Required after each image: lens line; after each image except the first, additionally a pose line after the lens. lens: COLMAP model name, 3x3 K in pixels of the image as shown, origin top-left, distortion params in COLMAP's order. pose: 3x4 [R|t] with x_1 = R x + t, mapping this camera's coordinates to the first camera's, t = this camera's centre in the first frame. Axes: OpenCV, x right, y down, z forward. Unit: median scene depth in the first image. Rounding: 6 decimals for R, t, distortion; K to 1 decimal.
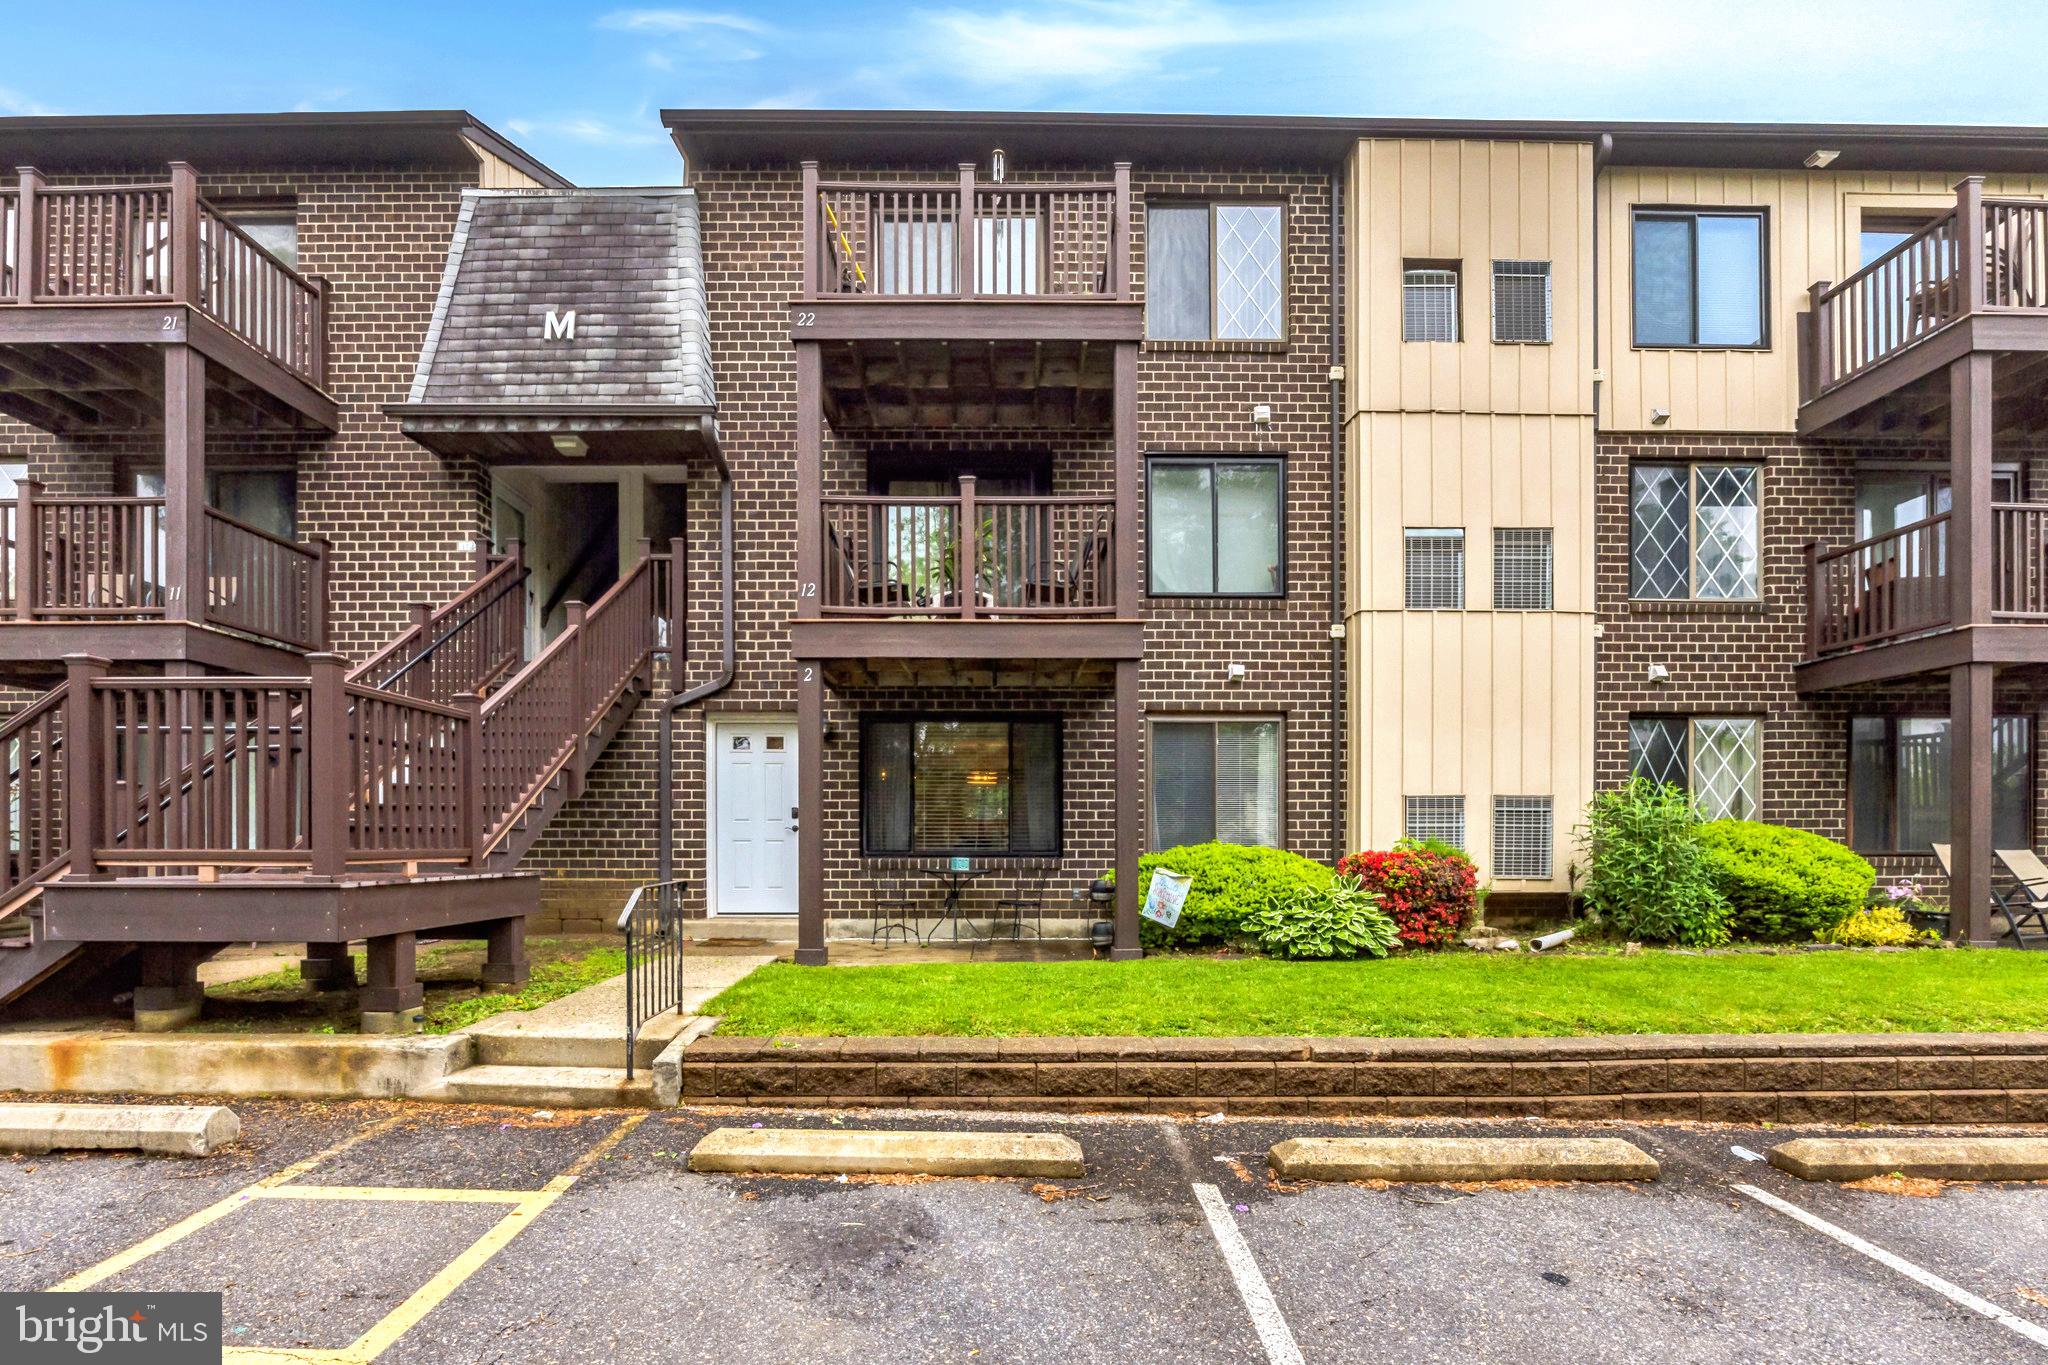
lens RADIAL K [[922.1, 0, 1029.0], [0, 922.1, 849.5], [0, 0, 1]] dist [-0.005325, -0.000594]
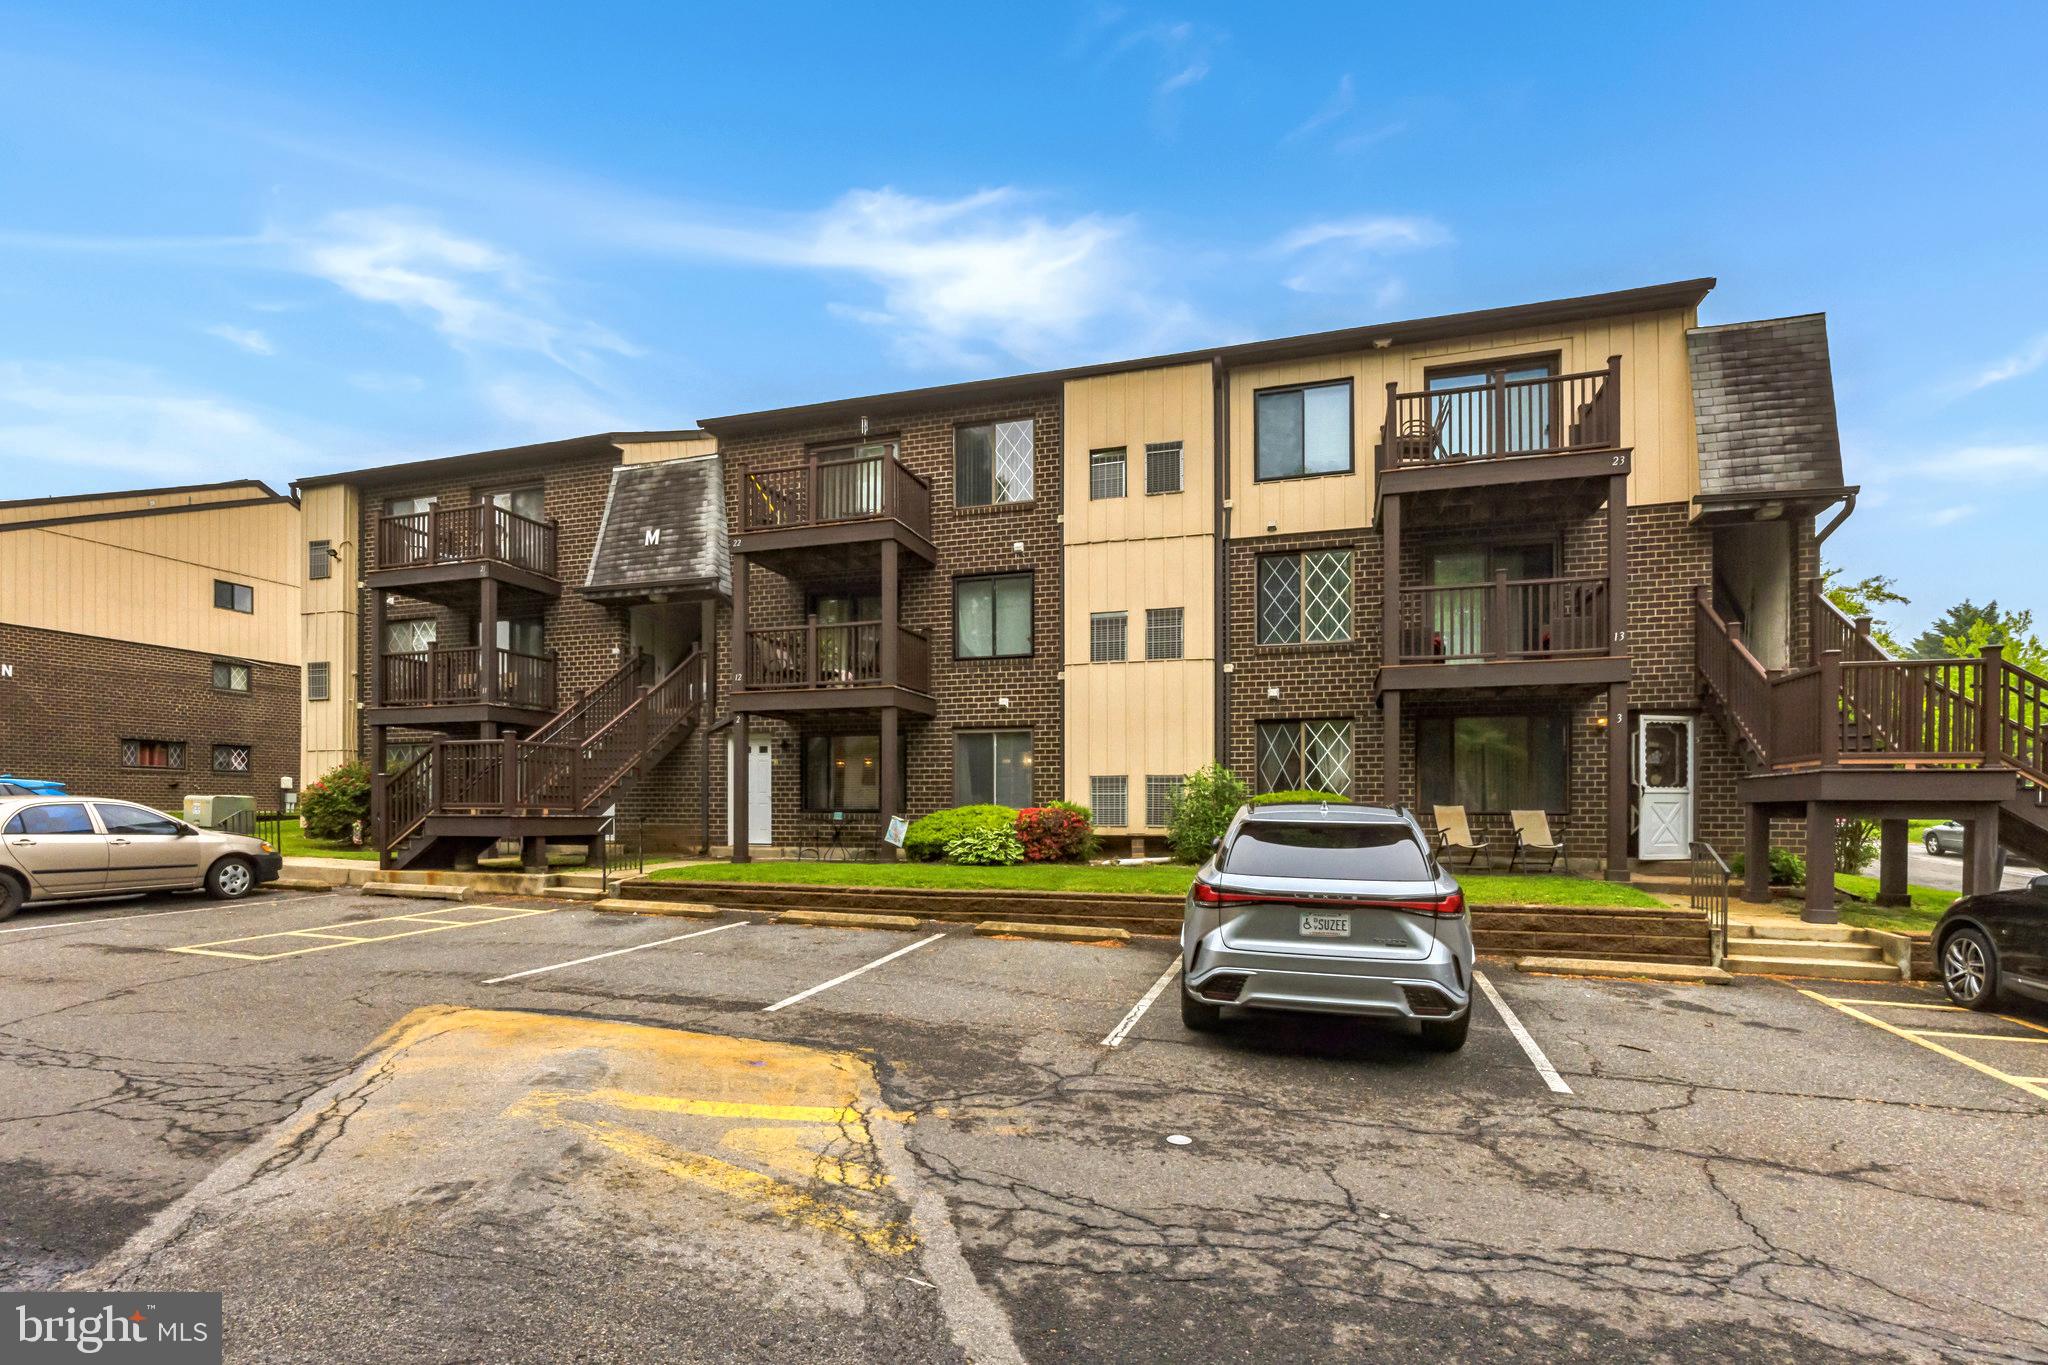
lens RADIAL K [[914.1, 0, 1019.1], [0, 914.1, 817.3], [0, 0, 1]] dist [0.000766, 0.000033]
pose [[0.959246, 0.003944, -0.282546, 0.745728], [-0.005562, 0.999972, -0.004927, 0.024318], [0.282519, 0.006298, 0.959241, -0.601564]]
